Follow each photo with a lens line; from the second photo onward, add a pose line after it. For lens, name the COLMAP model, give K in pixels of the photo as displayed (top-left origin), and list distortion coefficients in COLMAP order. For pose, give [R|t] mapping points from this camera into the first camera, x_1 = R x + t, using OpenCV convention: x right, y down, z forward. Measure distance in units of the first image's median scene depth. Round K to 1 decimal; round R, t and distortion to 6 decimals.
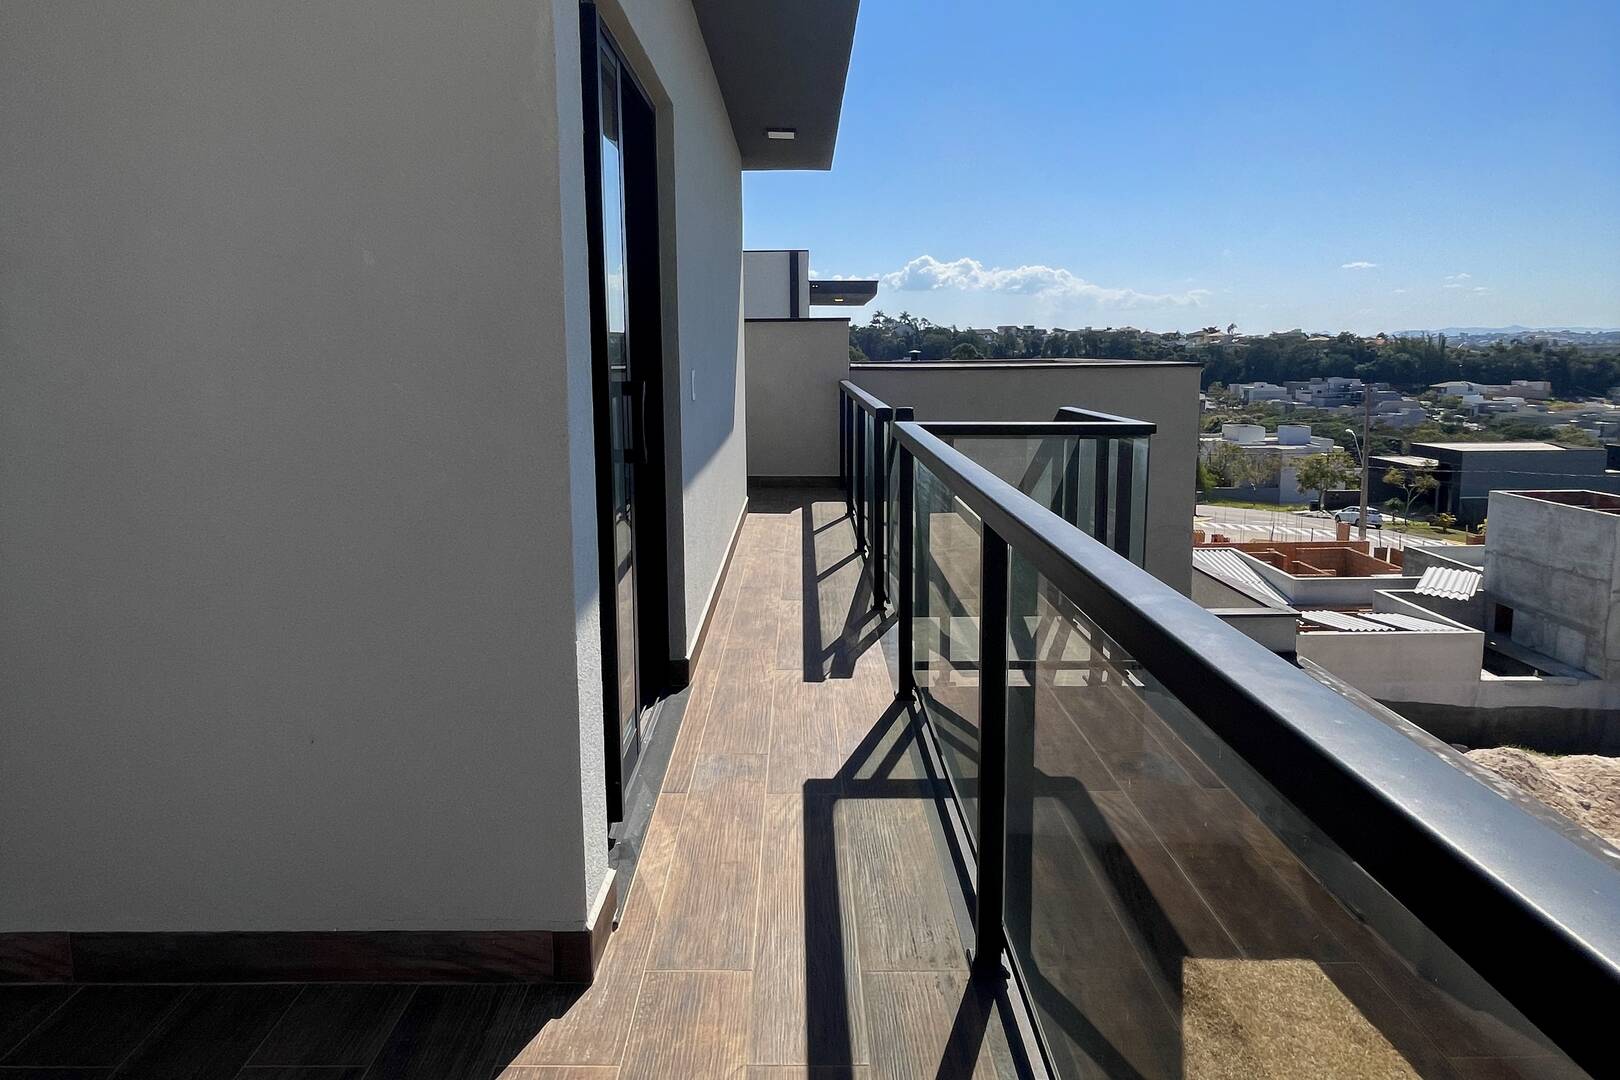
lens RADIAL K [[875.5, 0, 809.7], [0, 875.5, 444.6], [0, 0, 1]] dist [-0.009973, 0.009684]
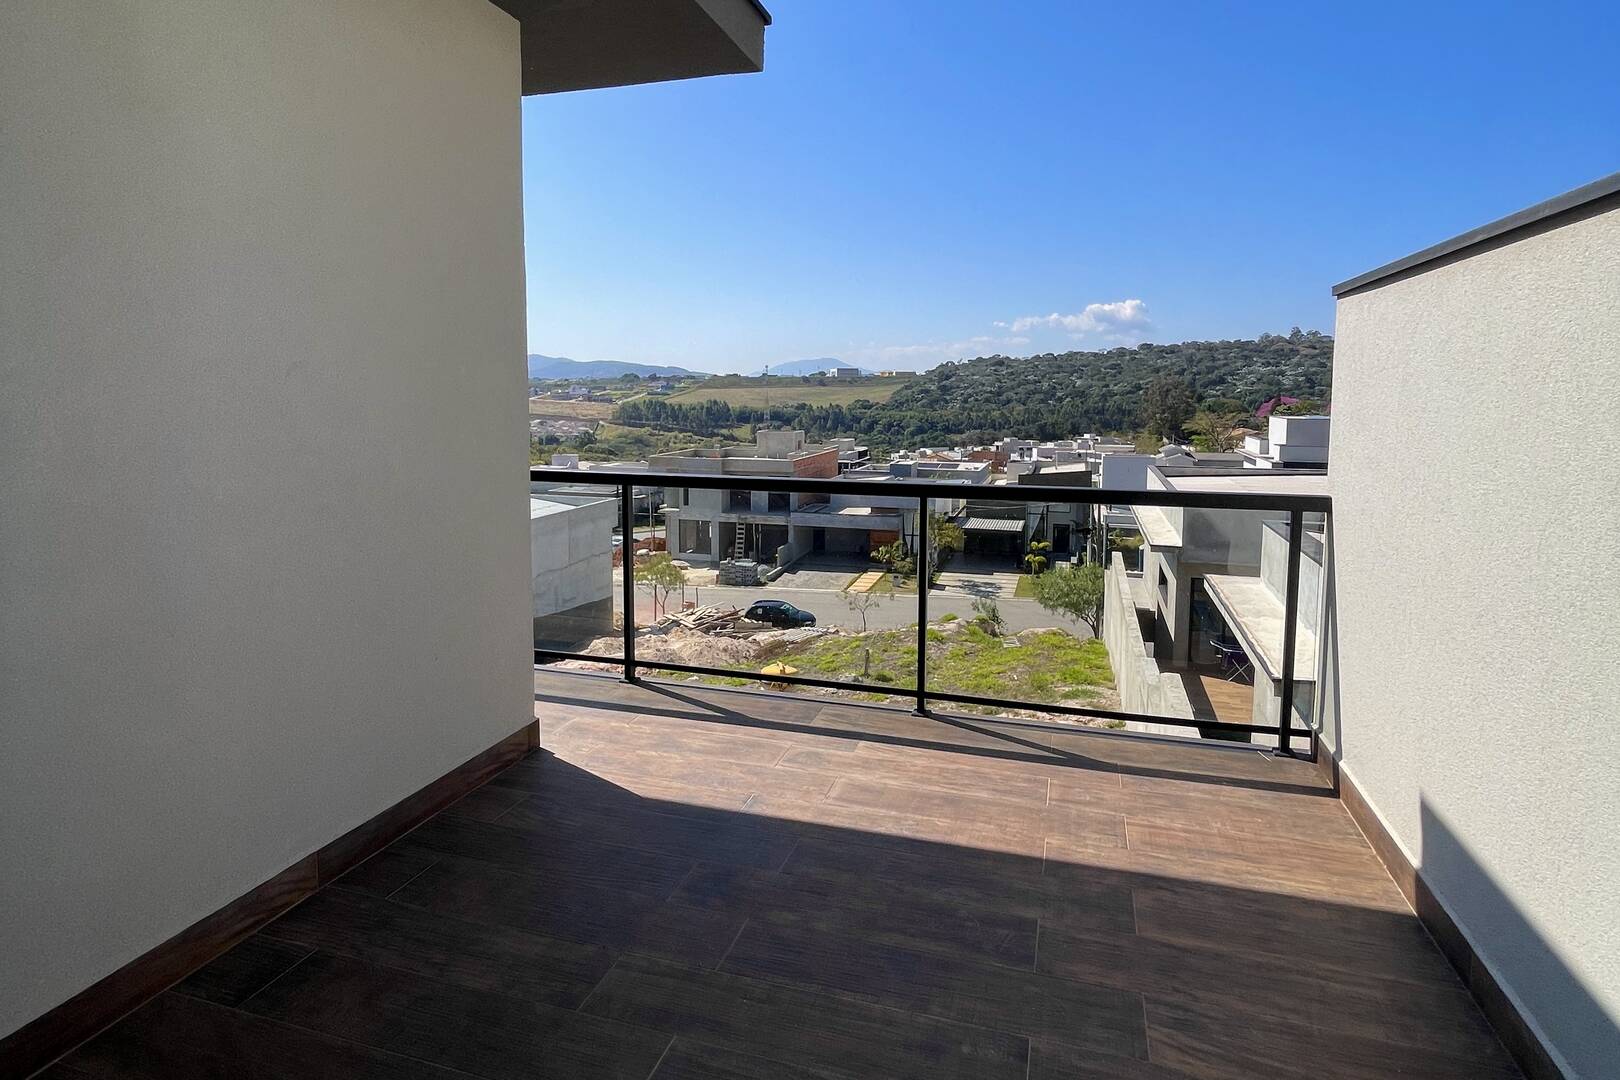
lens RADIAL K [[875.5, 0, 803.8], [0, 875.5, 464.6], [0, 0, 1]] dist [-0.009973, 0.009684]
pose [[0.307566, -0.074904, 0.948574, -0.161083], [0.094812, 0.994348, 0.047777, -0.002840], [-0.946791, 0.075242, 0.312929, -0.016428]]
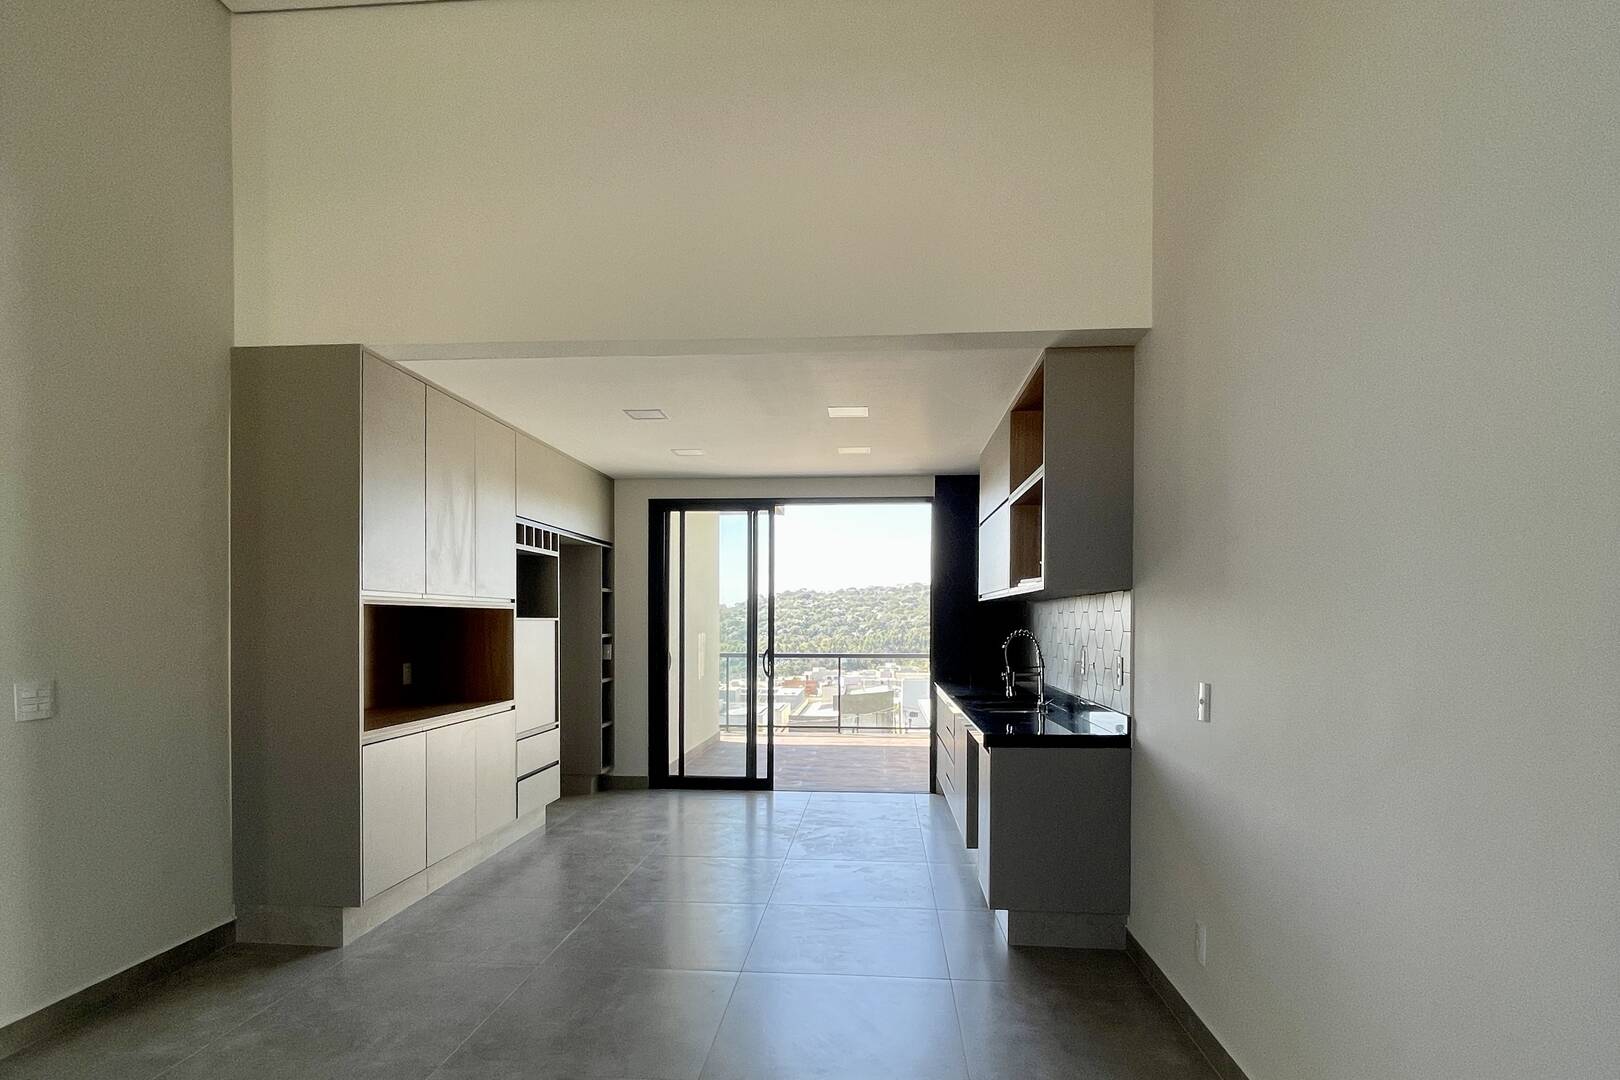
lens RADIAL K [[875.5, 0, 806.3], [0, 875.5, 633.0], [0, 0, 1]] dist [-0.009973, 0.009684]
pose [[0.092325, -0.006296, 0.995709, -0.512360], [0.100753, 0.994907, -0.003051, -0.000147], [-0.990618, 0.100603, 0.092489, -0.013031]]
